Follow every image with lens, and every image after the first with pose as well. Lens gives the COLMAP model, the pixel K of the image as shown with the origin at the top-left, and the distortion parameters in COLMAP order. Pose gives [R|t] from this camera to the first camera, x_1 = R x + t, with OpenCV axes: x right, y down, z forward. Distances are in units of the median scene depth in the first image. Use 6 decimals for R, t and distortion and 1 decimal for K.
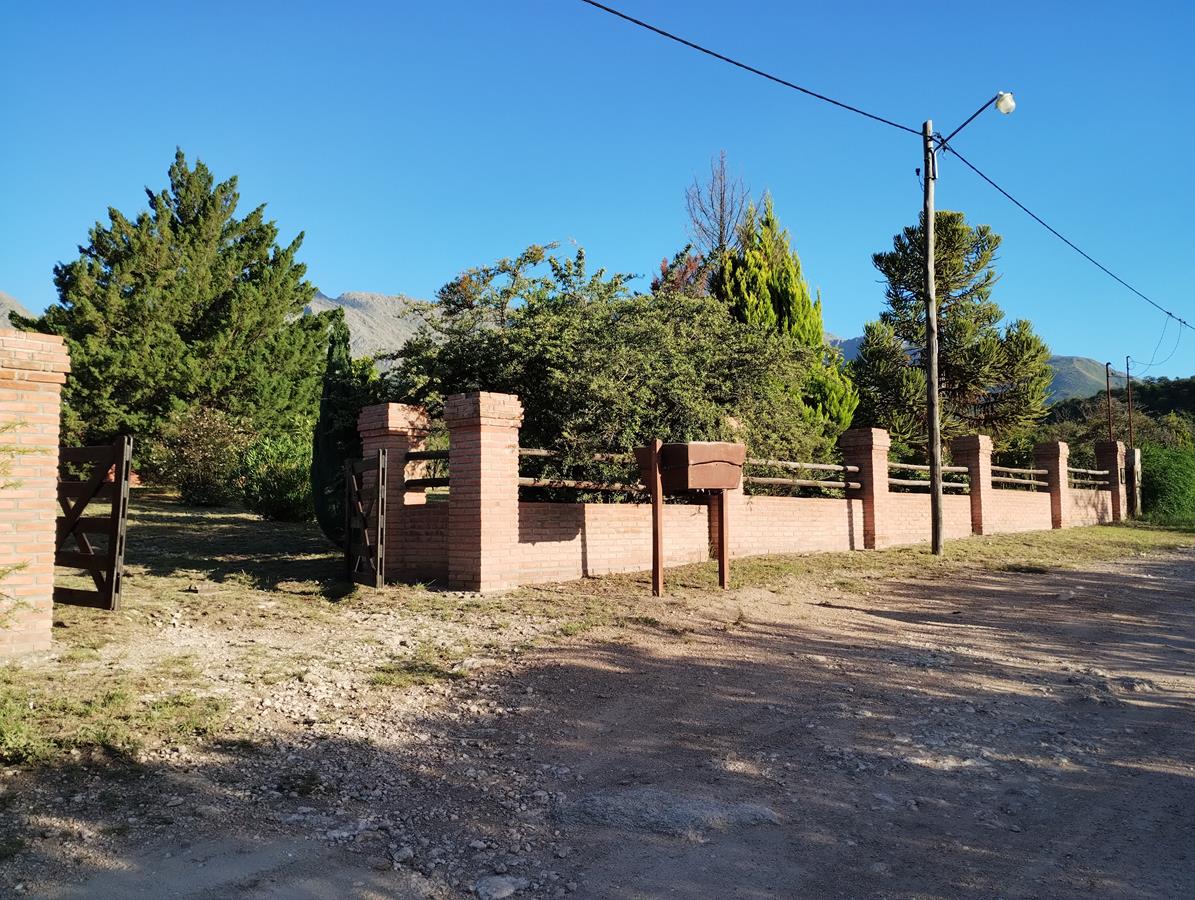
lens RADIAL K [[987.0, 0, 600.9], [0, 987.0, 445.2], [0, 0, 1]] dist [0.076634, -0.098604]
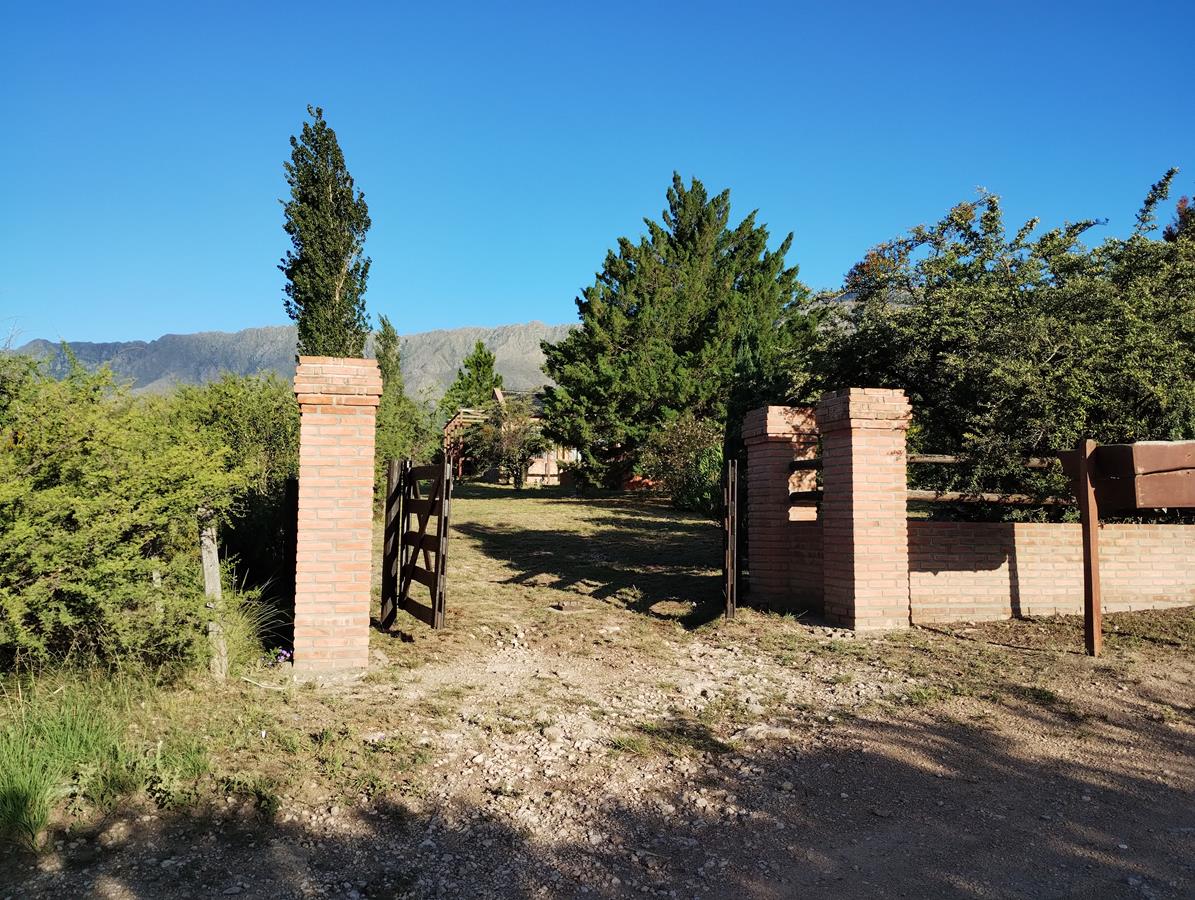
lens RADIAL K [[987.0, 0, 600.9], [0, 987.0, 445.2], [0, 0, 1]] dist [0.076634, -0.098604]
pose [[0.855088, -0.026462, -0.517808, 0.115593], [0.026483, 0.999622, -0.007352, -0.005110], [0.517806, -0.007427, 0.855466, 0.160438]]
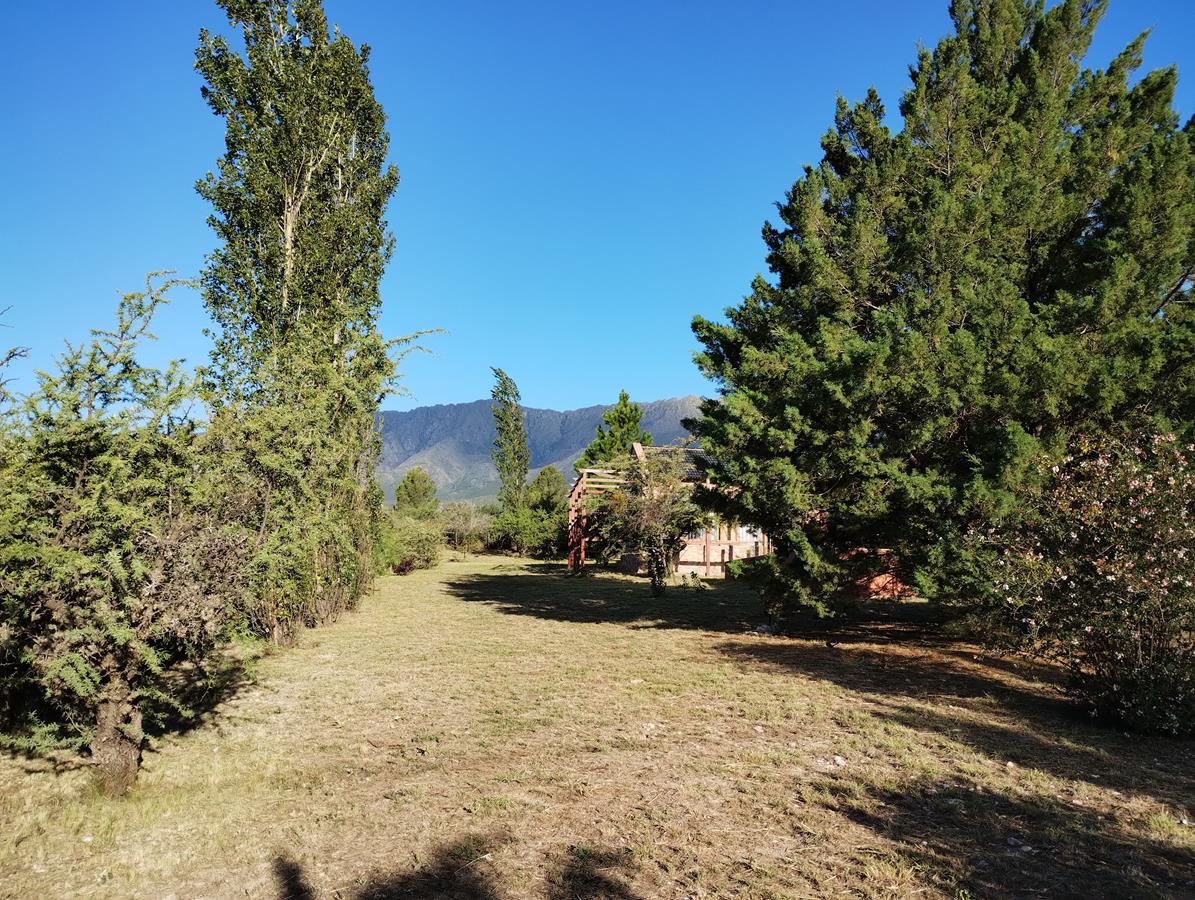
lens RADIAL K [[987.0, 0, 600.9], [0, 987.0, 445.2], [0, 0, 1]] dist [0.076634, -0.098604]
pose [[0.762375, -0.071939, -0.643125, -0.655068], [0.021570, 0.996074, -0.085851, -0.019717], [0.646776, 0.051579, 0.760934, 1.285583]]
